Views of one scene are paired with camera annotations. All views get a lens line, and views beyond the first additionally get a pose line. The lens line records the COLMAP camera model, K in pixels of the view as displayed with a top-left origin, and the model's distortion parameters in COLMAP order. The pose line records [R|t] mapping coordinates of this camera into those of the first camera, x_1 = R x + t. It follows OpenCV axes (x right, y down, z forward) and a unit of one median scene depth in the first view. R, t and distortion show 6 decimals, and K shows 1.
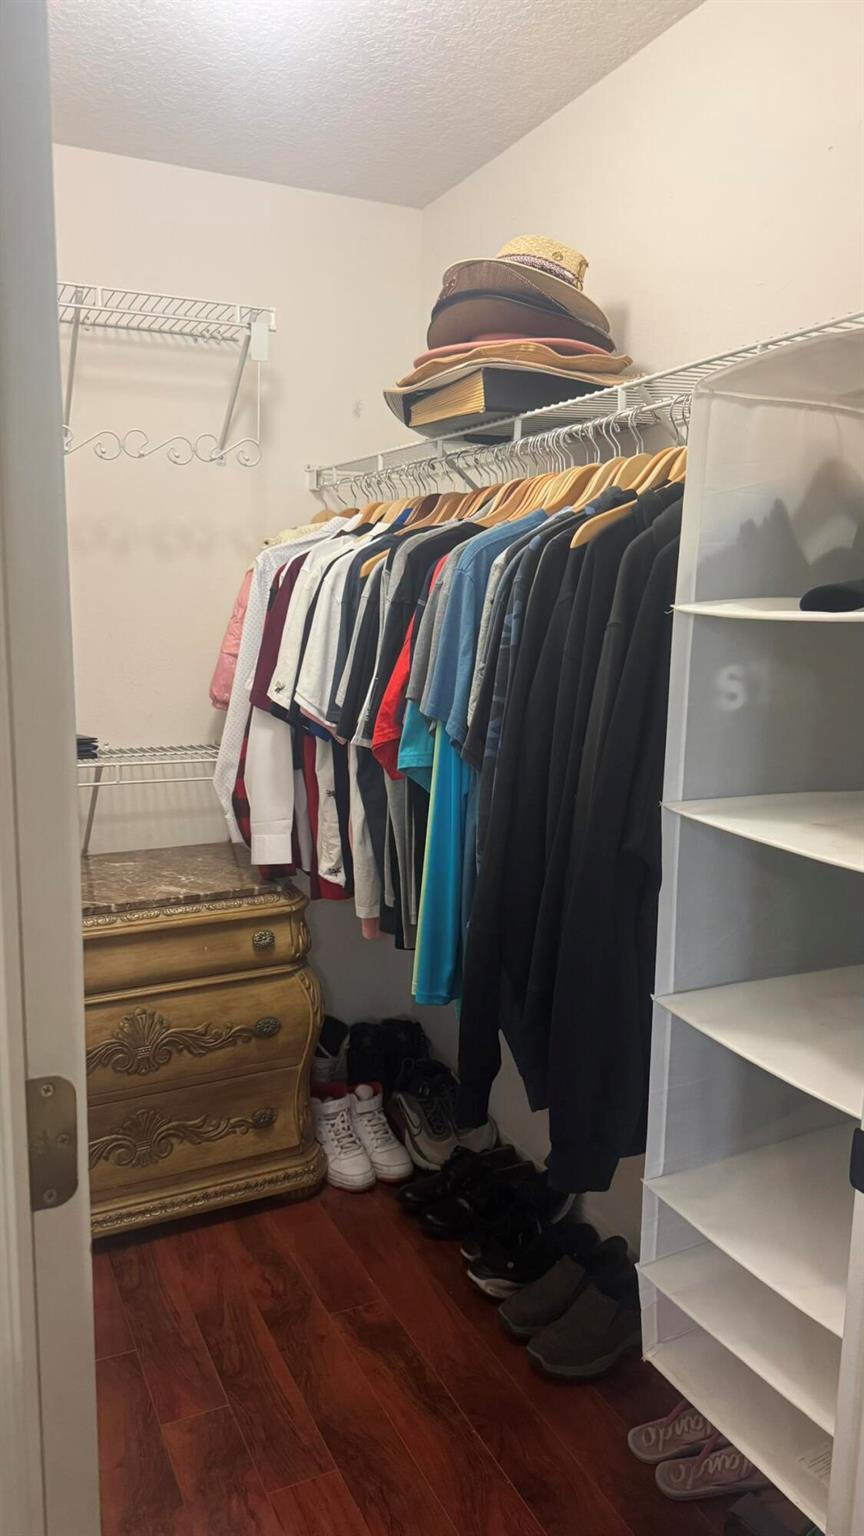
lens RADIAL K [[1086.8, 0, 432.0], [0, 1086.8, 768.0], [0, 0, 1]] dist [0.161626, -0.284897]
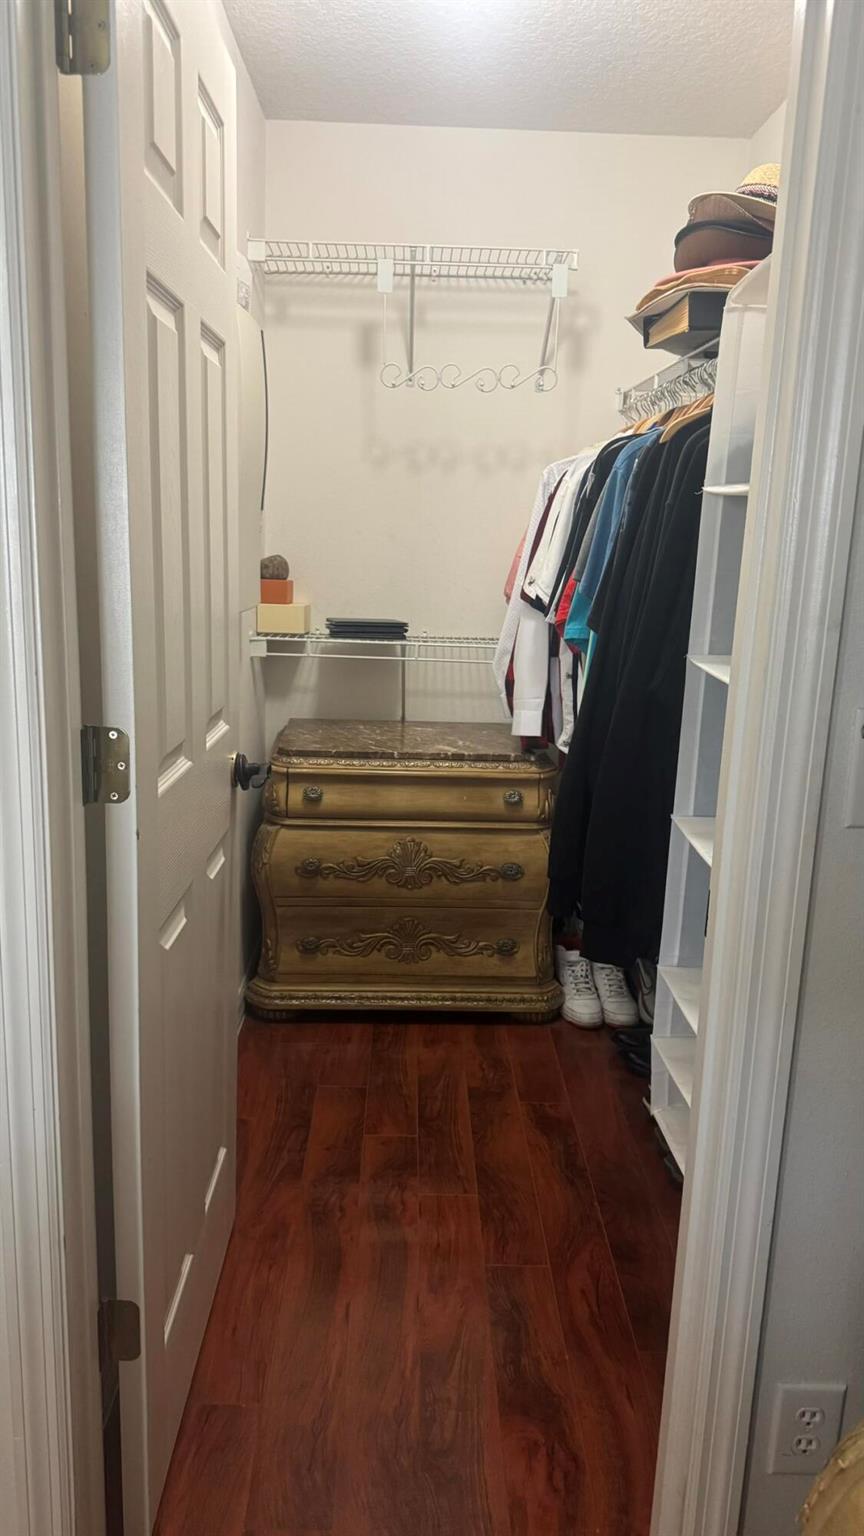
lens RADIAL K [[1078.6, 0, 435.9], [0, 1078.6, 752.6], [0, 0, 1]] dist [0.238775, -0.593616]
pose [[0.913447, 0.098248, -0.394920, 0.228177], [-0.082273, 0.994965, 0.057230, 0.047182], [0.398554, -0.019785, 0.916931, -0.110041]]
